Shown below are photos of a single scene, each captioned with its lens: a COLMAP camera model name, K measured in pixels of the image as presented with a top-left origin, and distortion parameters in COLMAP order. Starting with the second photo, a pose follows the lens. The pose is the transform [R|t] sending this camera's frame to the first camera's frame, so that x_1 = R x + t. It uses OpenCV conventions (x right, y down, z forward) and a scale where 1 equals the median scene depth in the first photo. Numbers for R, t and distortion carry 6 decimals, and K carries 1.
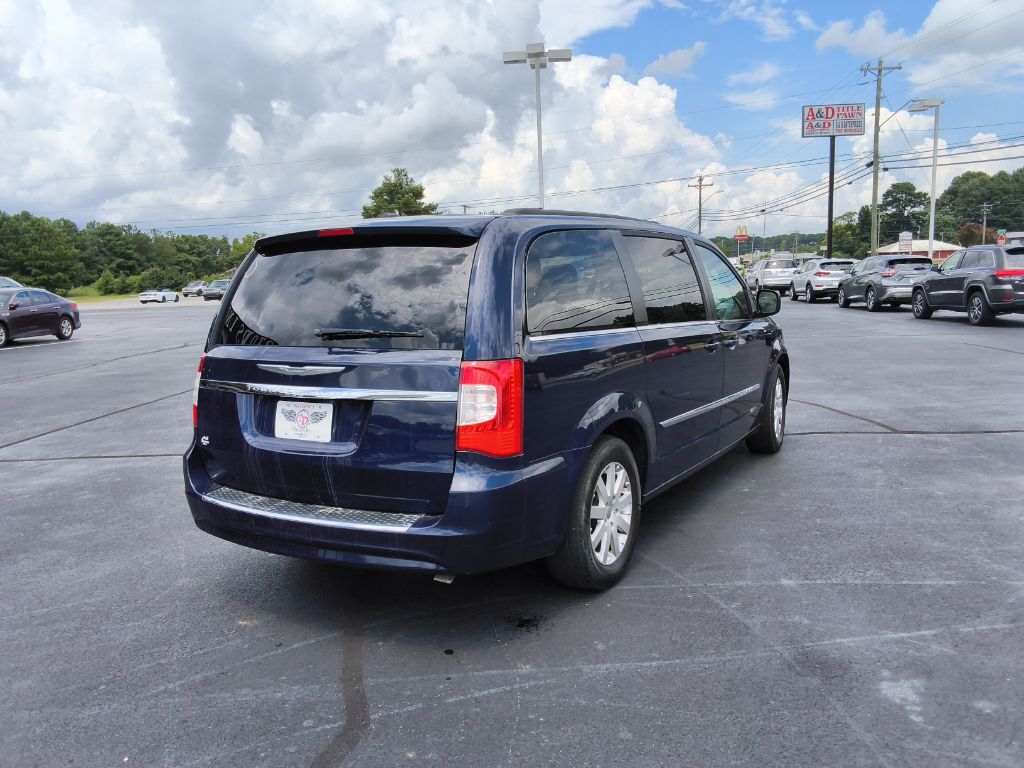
lens RADIAL K [[806.1, 0, 506.8], [0, 806.1, 384.3], [0, 0, 1]] dist [0.077599, -0.125007]
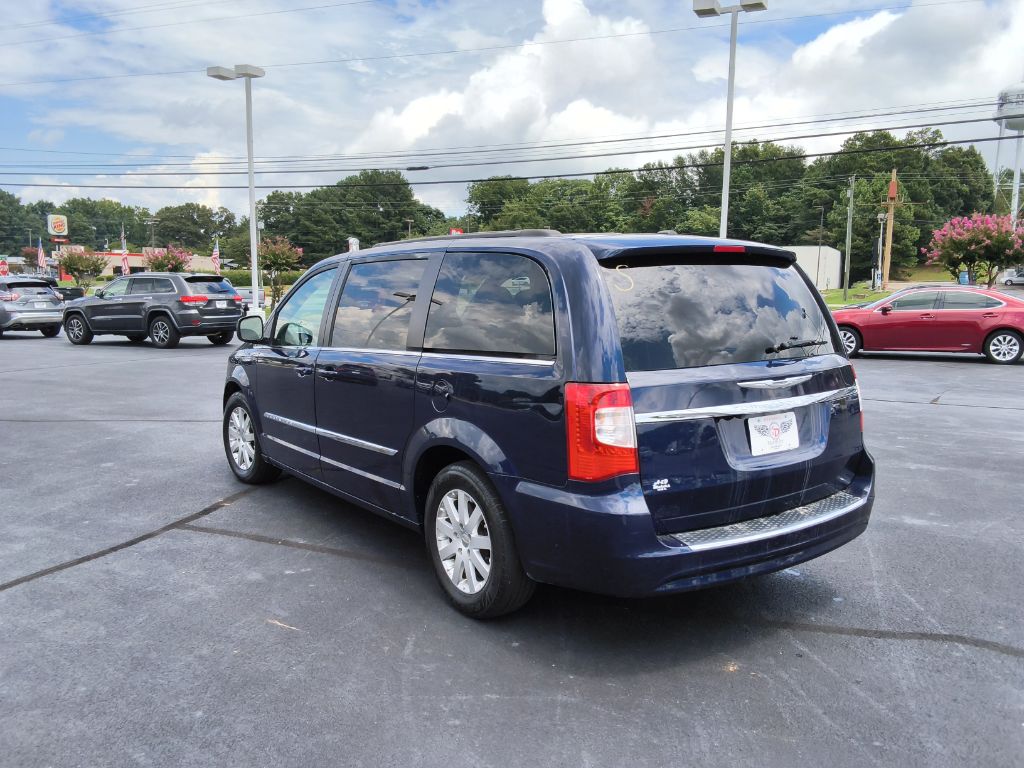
lens RADIAL K [[822.8, 0, 512.0], [0, 822.8, 384.0], [0, 0, 1]] dist [0.081840, -0.137367]
pose [[0.386867, -0.078558, 0.918783, -0.208768], [0.110188, 0.993164, 0.038521, -0.014558], [-0.915528, 0.086336, 0.392879, 0.138866]]
